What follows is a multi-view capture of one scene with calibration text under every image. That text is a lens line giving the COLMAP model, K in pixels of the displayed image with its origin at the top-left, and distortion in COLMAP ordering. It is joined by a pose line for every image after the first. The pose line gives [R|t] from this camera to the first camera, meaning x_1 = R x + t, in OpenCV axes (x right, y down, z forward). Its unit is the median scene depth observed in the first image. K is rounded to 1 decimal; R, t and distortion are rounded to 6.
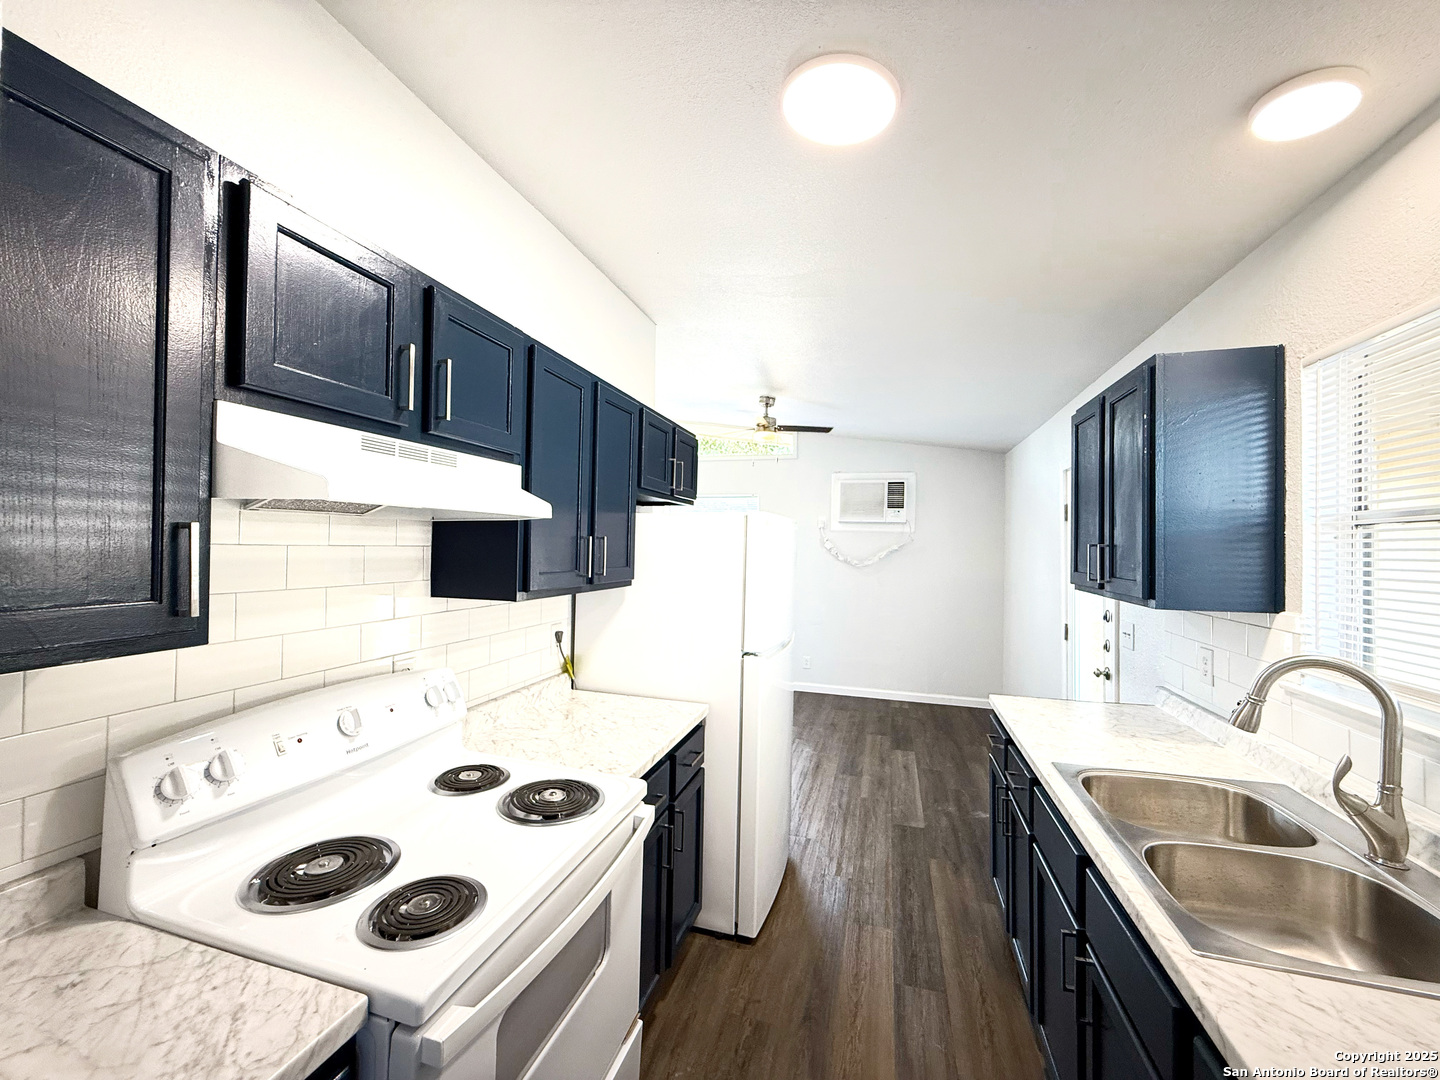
lens RADIAL K [[574.5, 0, 716.1], [0, 574.5, 537.7], [0, 0, 1]] dist [-0.001426, 0.000651]
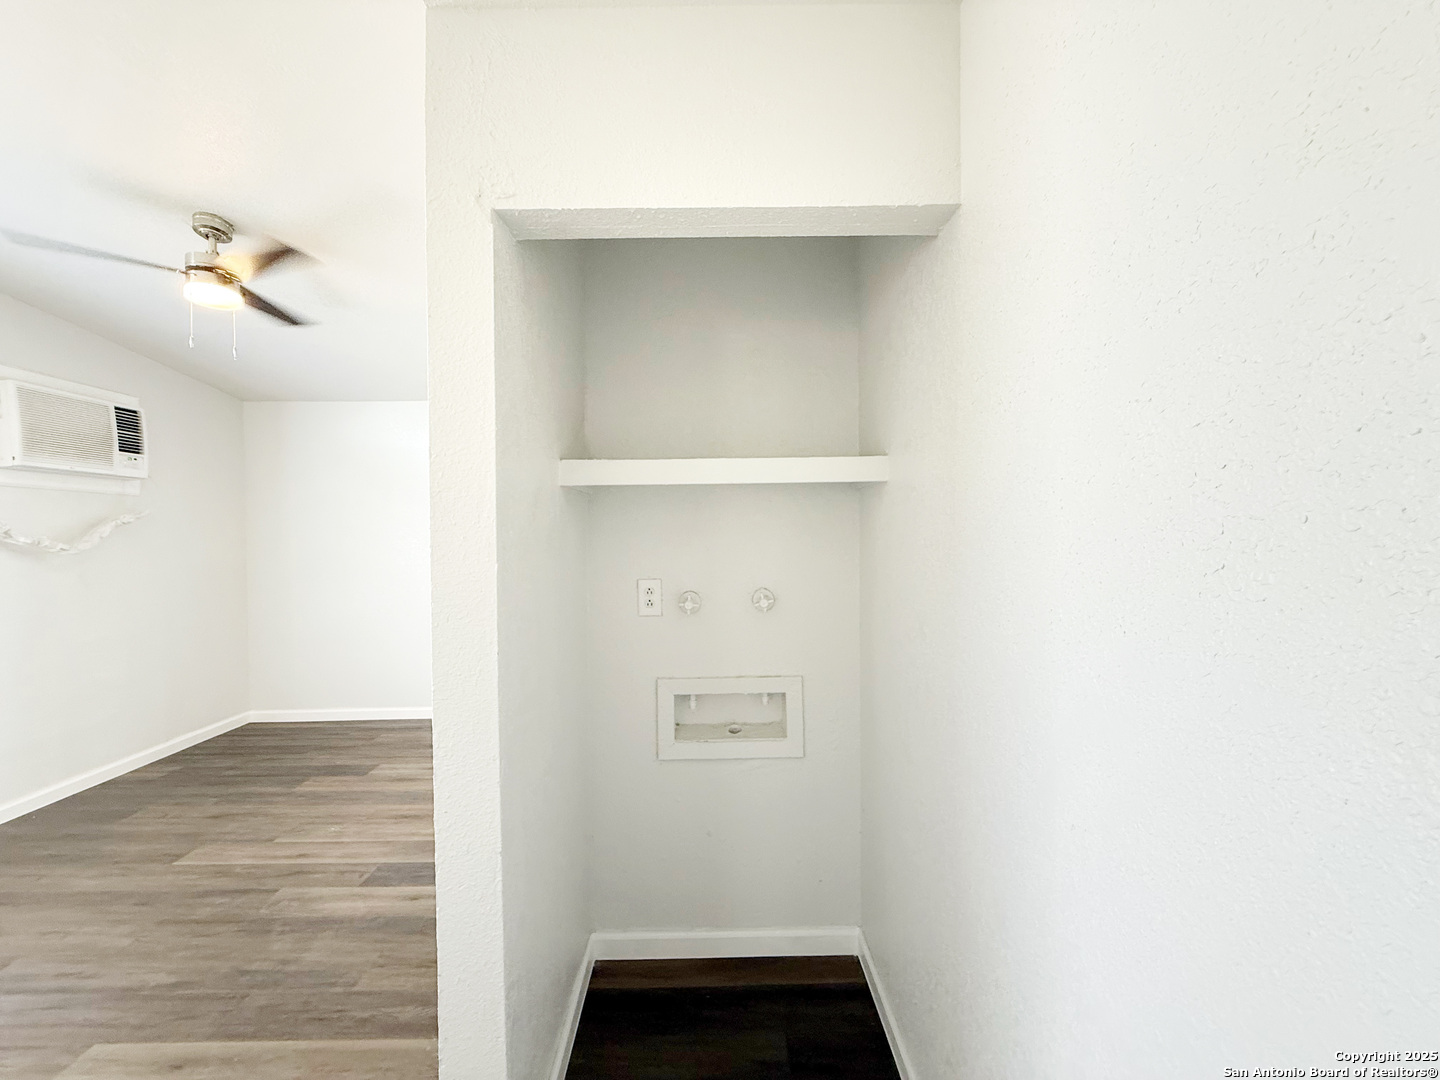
lens RADIAL K [[574.5, 0, 716.1], [0, 574.5, 537.7], [0, 0, 1]] dist [-0.001426, 0.000651]
pose [[-0.290778, -0.023405, 0.956504, -1.095088], [-0.006667, 0.999726, 0.022436, 0.048098], [-0.956767, 0.000146, -0.290855, 1.483332]]
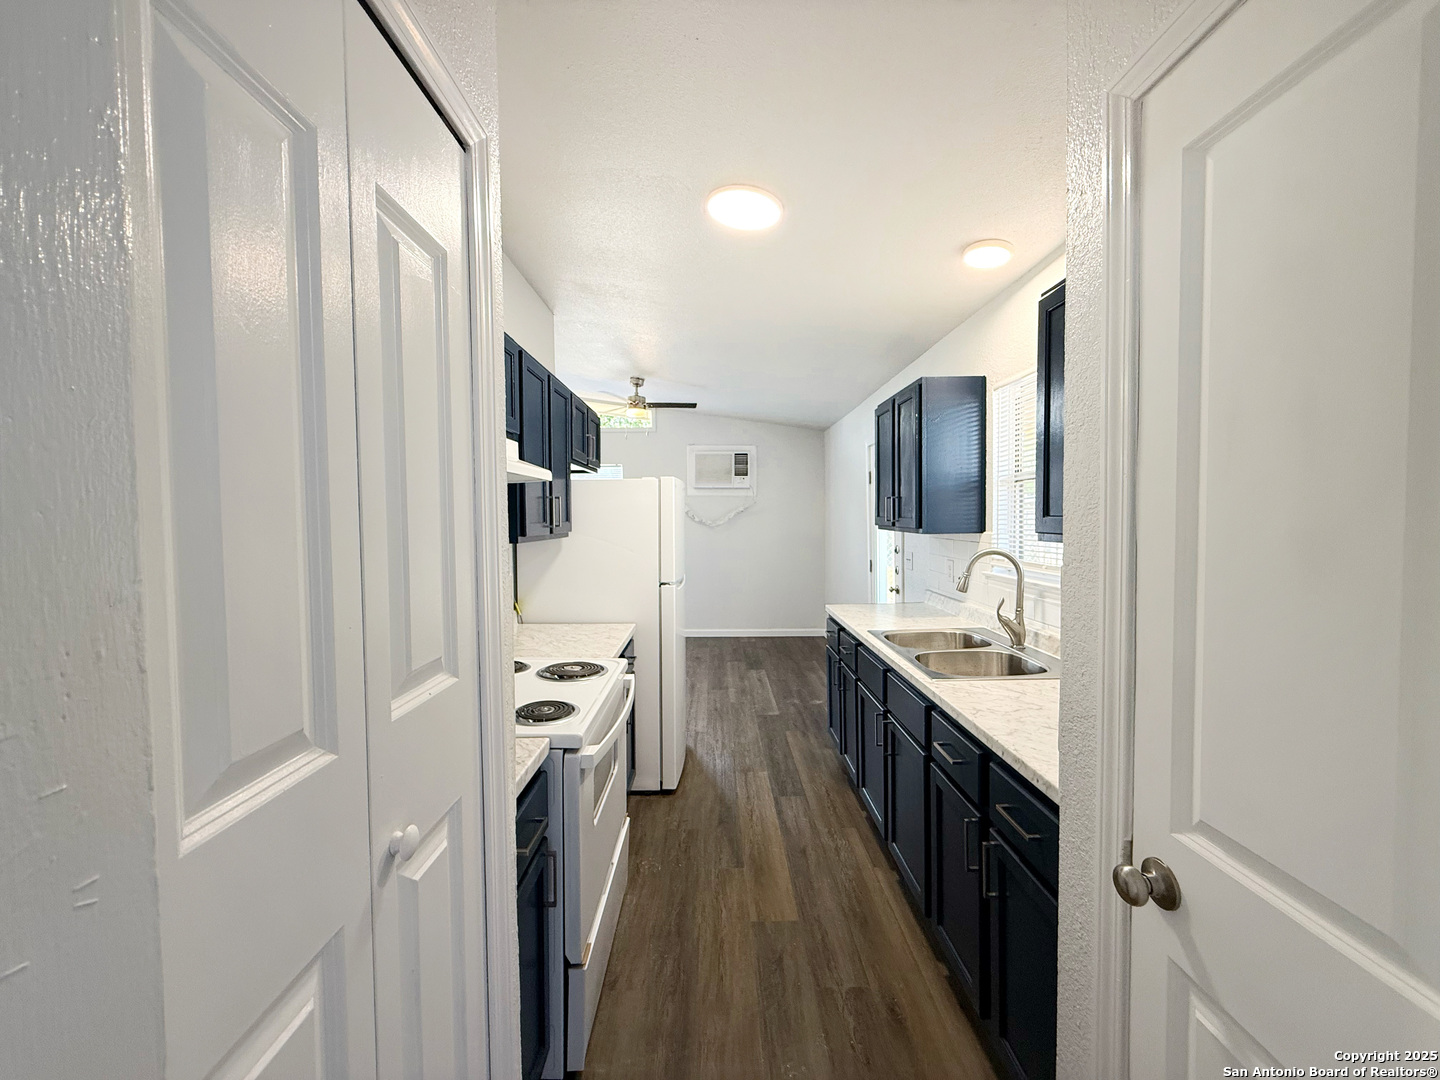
lens RADIAL K [[574.5, 0, 716.1], [0, 574.5, 537.7], [0, 0, 1]] dist [-0.001426, 0.000651]
pose [[0.956937, -0.037675, 0.287839, -0.205319], [0.022541, 0.998192, 0.055714, 0.022786], [-0.289418, -0.046827, 0.956057, -0.301879]]
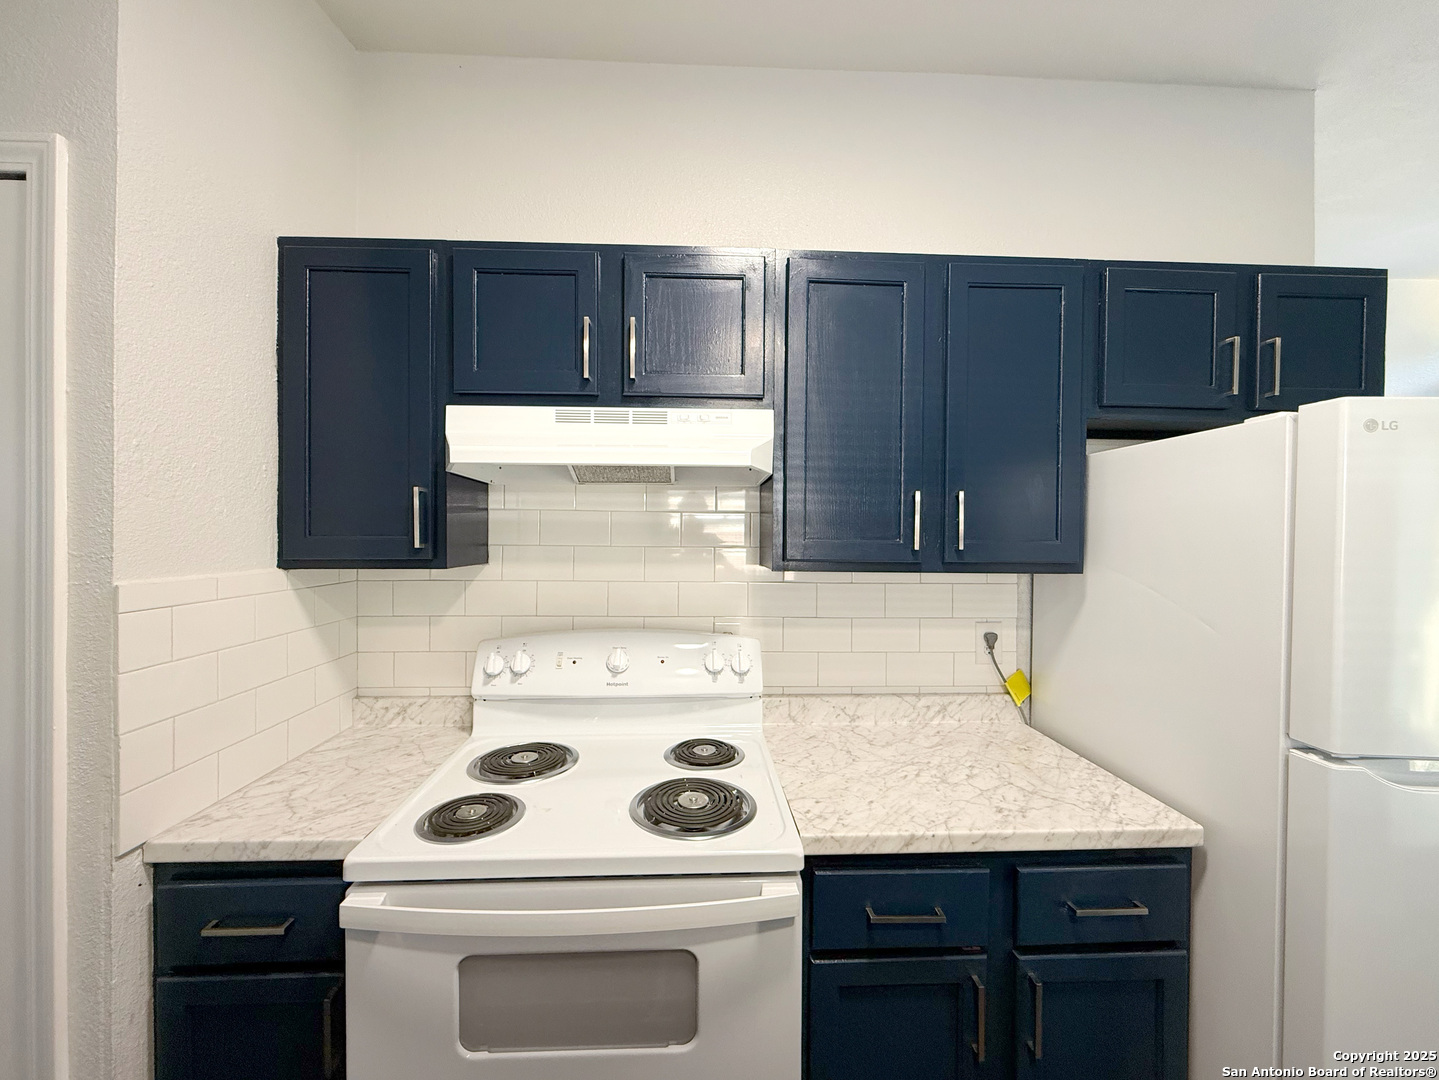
lens RADIAL K [[577.5, 0, 719.5], [0, 577.5, 540.0], [0, 0, 1]] dist [-0.000598, 0.000175]
pose [[0.329435, -0.007486, -0.944149, 0.299146], [0.010484, 0.999936, -0.004271, 0.047335], [0.944120, -0.008491, 0.329492, 0.453328]]
